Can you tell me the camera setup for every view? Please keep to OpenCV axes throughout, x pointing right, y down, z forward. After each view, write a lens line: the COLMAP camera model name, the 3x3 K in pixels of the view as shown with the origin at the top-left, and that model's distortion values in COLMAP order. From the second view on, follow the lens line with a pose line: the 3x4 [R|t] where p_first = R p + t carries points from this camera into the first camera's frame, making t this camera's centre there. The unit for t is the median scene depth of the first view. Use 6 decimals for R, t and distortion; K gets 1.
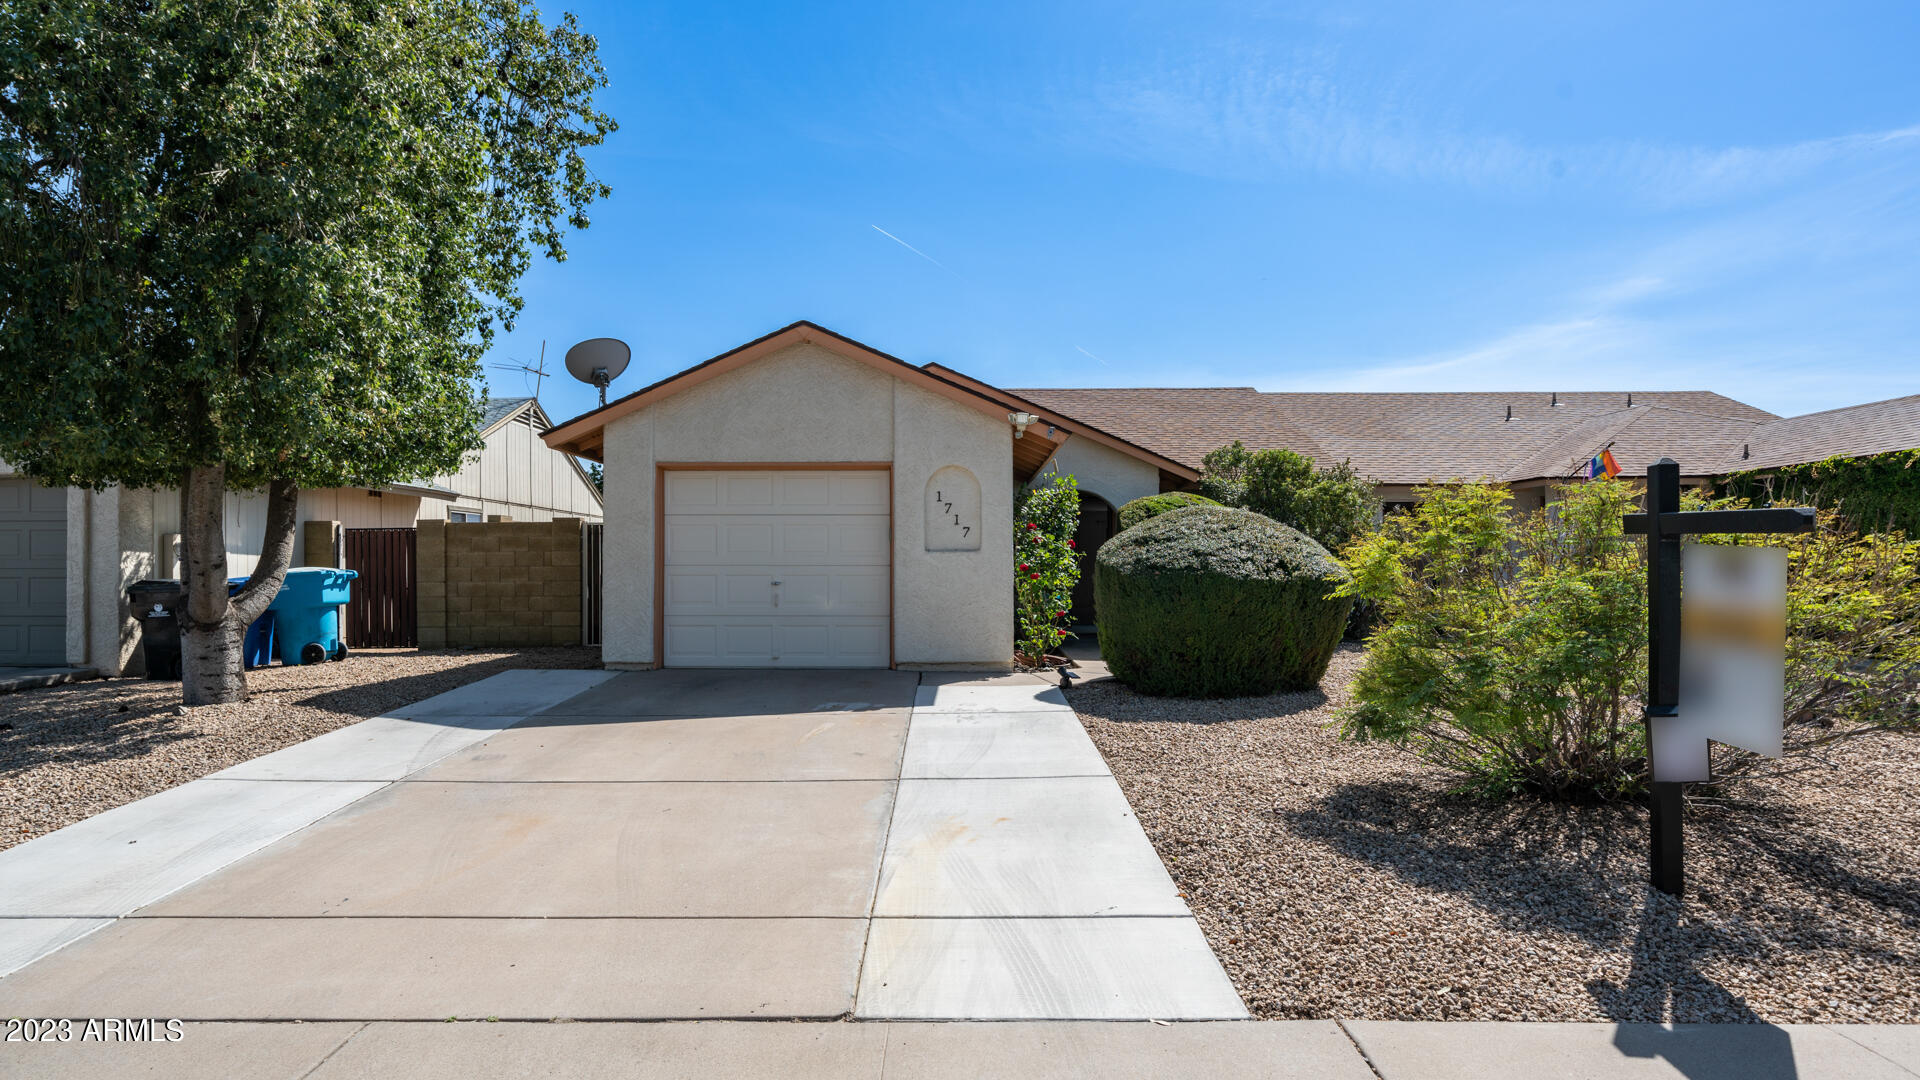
lens RADIAL K [[1039.2, 0, 951.4], [0, 1039.2, 538.8], [0, 0, 1]] dist [0.002661, 0.000369]
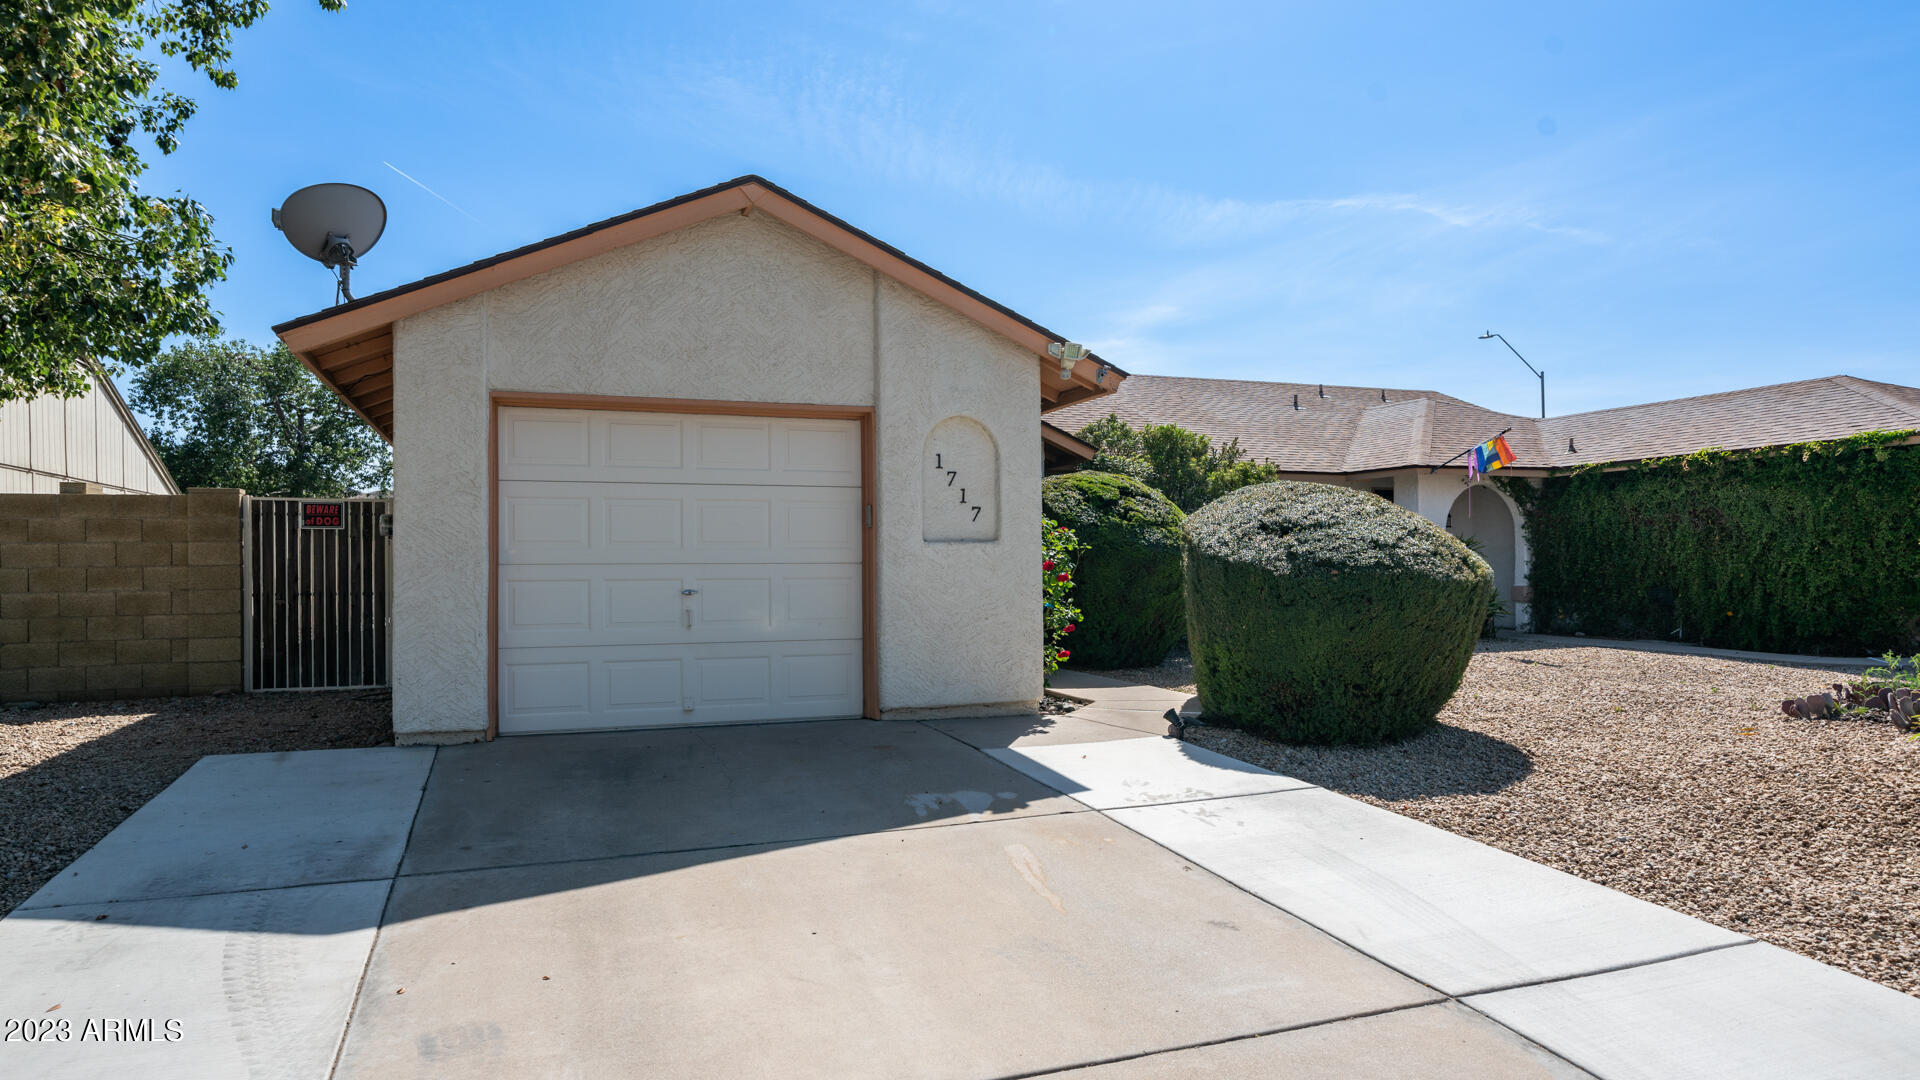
lens RADIAL K [[1083.1, 0, 914.1], [0, 1083.1, 540.7], [0, 0, 1]] dist [0.002709, 0.000584]
pose [[0.943387, 0.002588, 0.331685, -0.261048], [-0.004820, 0.999971, 0.005906, 0.007095], [-0.331660, -0.007170, 0.943372, 0.336857]]
